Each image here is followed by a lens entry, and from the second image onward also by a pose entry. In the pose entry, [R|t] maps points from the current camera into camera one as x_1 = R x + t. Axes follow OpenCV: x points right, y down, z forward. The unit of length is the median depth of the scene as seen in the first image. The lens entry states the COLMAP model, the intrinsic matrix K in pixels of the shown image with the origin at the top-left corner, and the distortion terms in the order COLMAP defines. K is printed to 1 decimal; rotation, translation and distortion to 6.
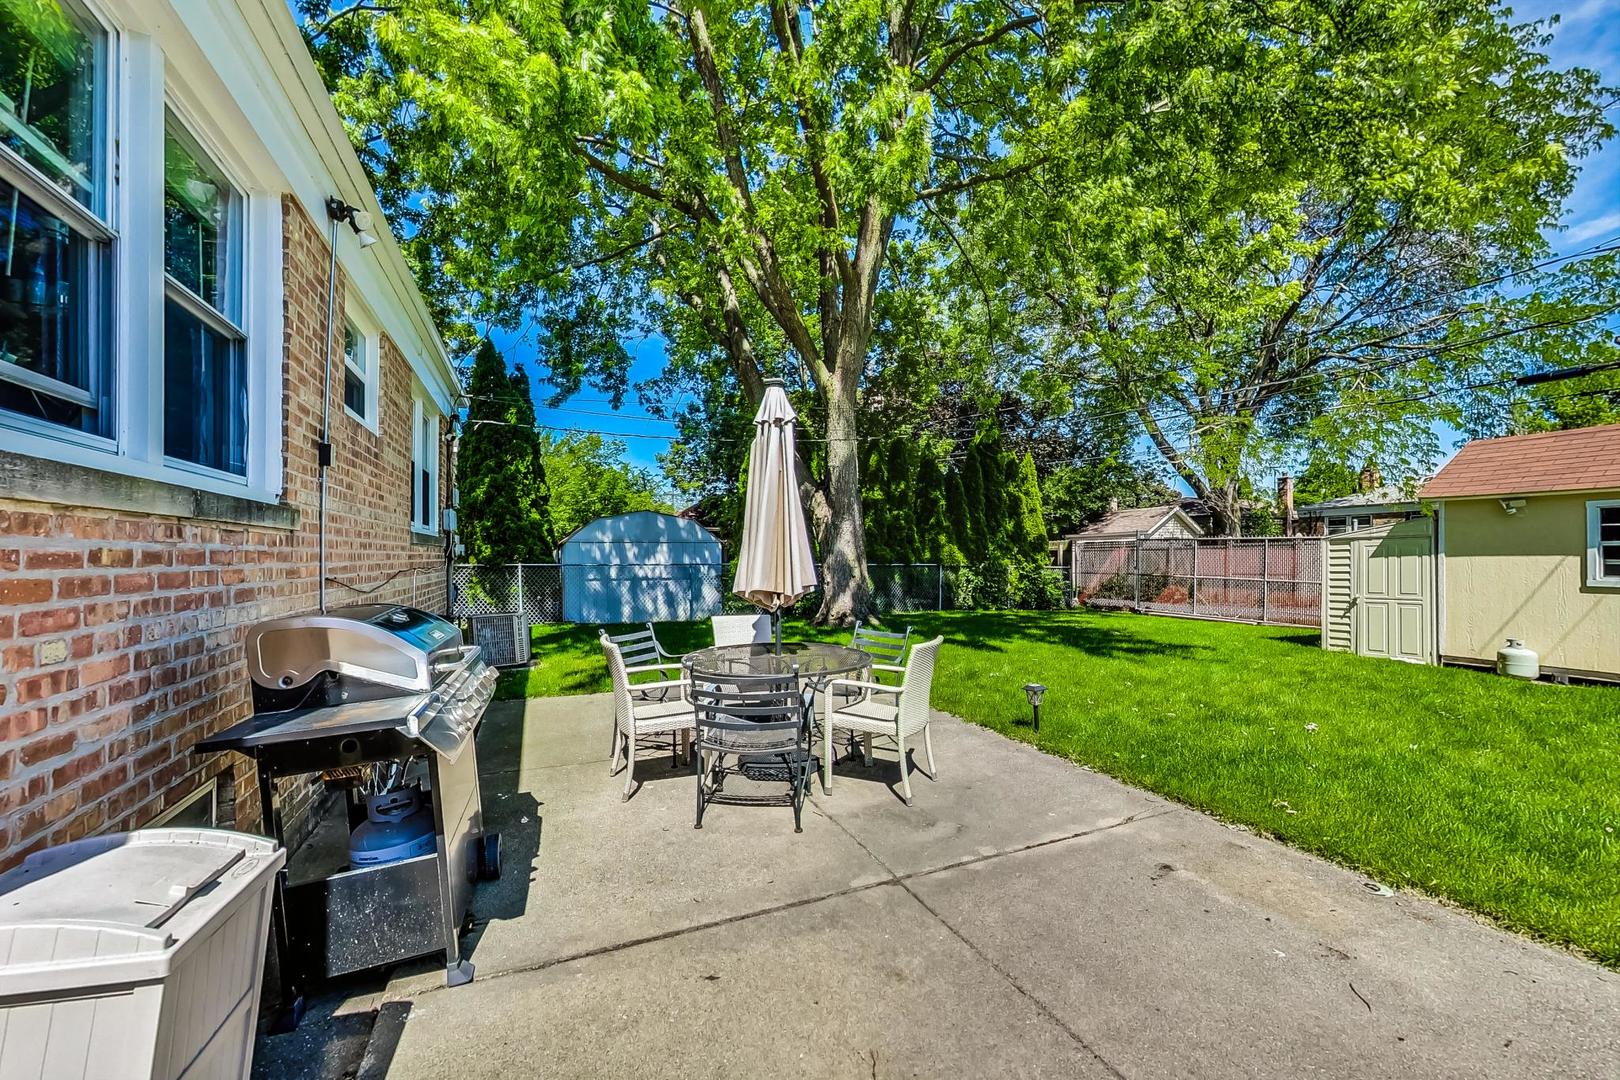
lens RADIAL K [[637.2, 0, 815.7], [0, 637.2, 558.2], [0, 0, 1]] dist [-0.000745, -0.000035]
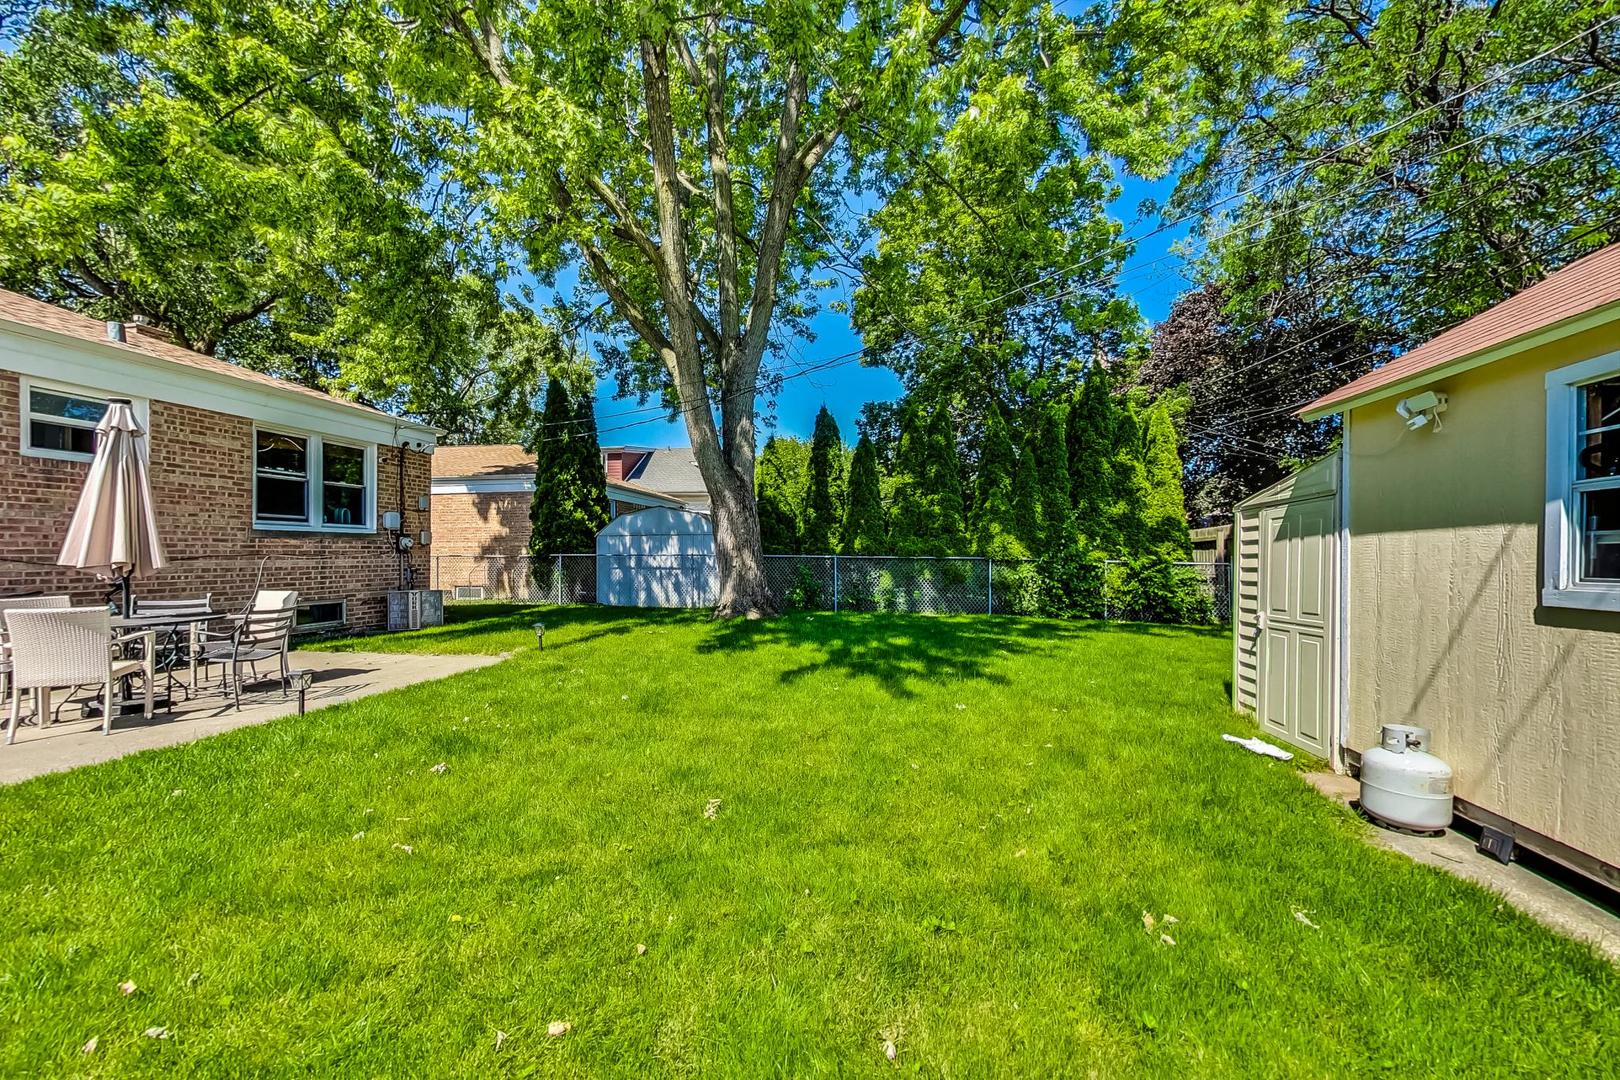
lens RADIAL K [[637.2, 0, 815.7], [0, 637.2, 558.2], [0, 0, 1]] dist [-0.000745, -0.000035]
pose [[0.819716, 0.004176, -0.572756, 0.596910], [-0.001723, 0.999987, 0.004825, 0.008215], [0.572768, -0.002968, 0.819712, 0.257622]]
